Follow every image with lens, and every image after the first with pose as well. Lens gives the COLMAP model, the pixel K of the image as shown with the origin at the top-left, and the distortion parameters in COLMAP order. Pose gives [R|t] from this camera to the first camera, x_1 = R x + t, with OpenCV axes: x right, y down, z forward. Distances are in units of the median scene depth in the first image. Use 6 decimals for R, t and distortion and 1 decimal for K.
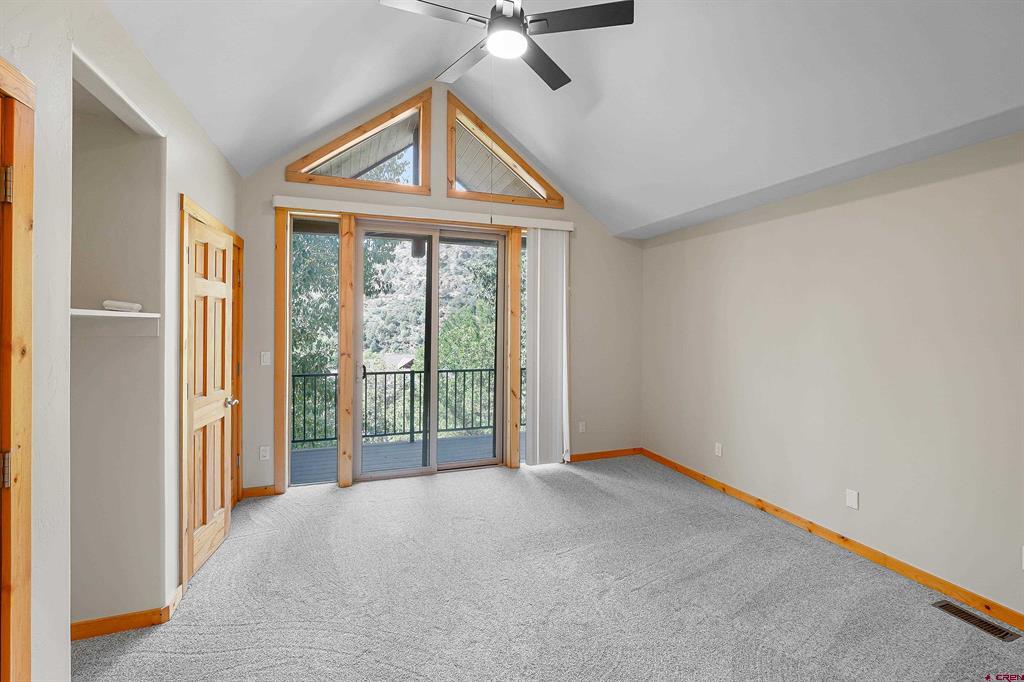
lens RADIAL K [[453.2, 0, 512.1], [0, 453.2, 315.0], [0, 0, 1]] dist [-0.002086, -0.000170]
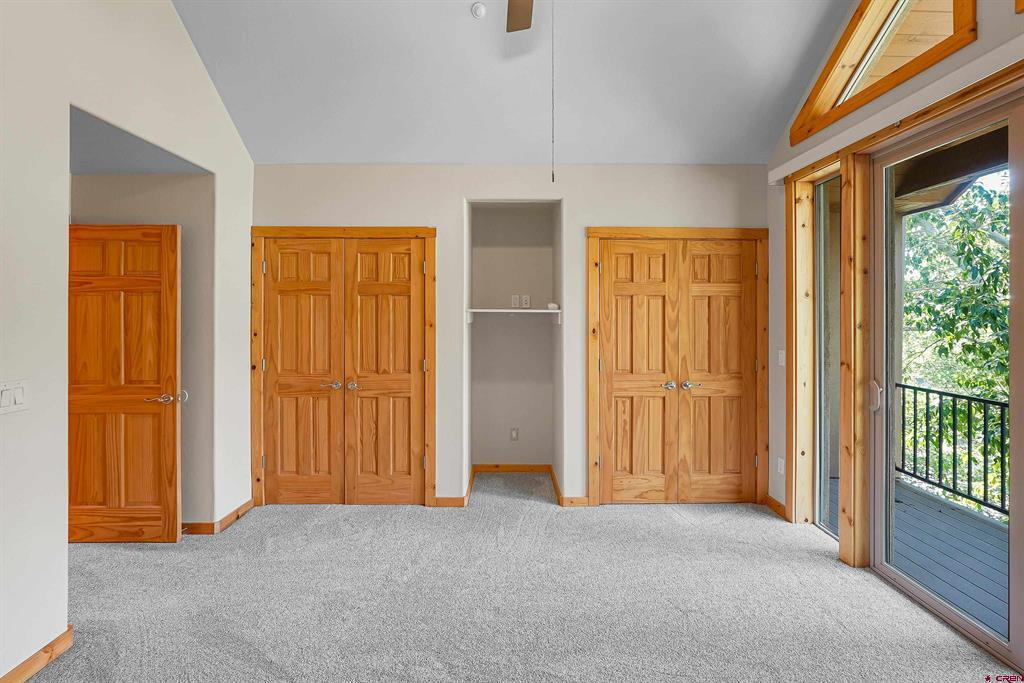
lens RADIAL K [[453.2, 0, 512.1], [0, 453.2, 315.5], [0, 0, 1]] dist [-0.002086, -0.000170]
pose [[-0.302856, -0.011057, -0.952972, 0.270164], [0.006699, 0.999883, -0.013730, 0.013090], [0.953013, -0.010542, -0.302747, 0.469410]]
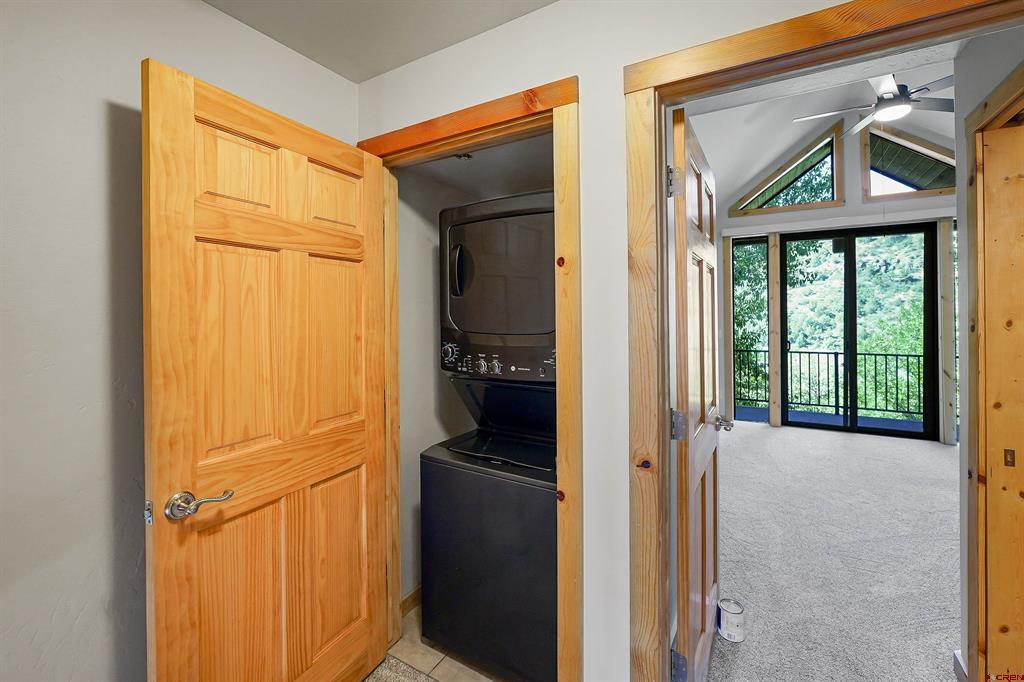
lens RADIAL K [[453.2, 0, 512.1], [0, 453.2, 315.0], [0, 0, 1]] dist [-0.002086, -0.000170]
pose [[0.649906, -0.013122, -0.759902, 0.113773], [0.025058, 0.999677, 0.004167, 0.005600], [0.759602, -0.021750, 0.650025, -0.346714]]
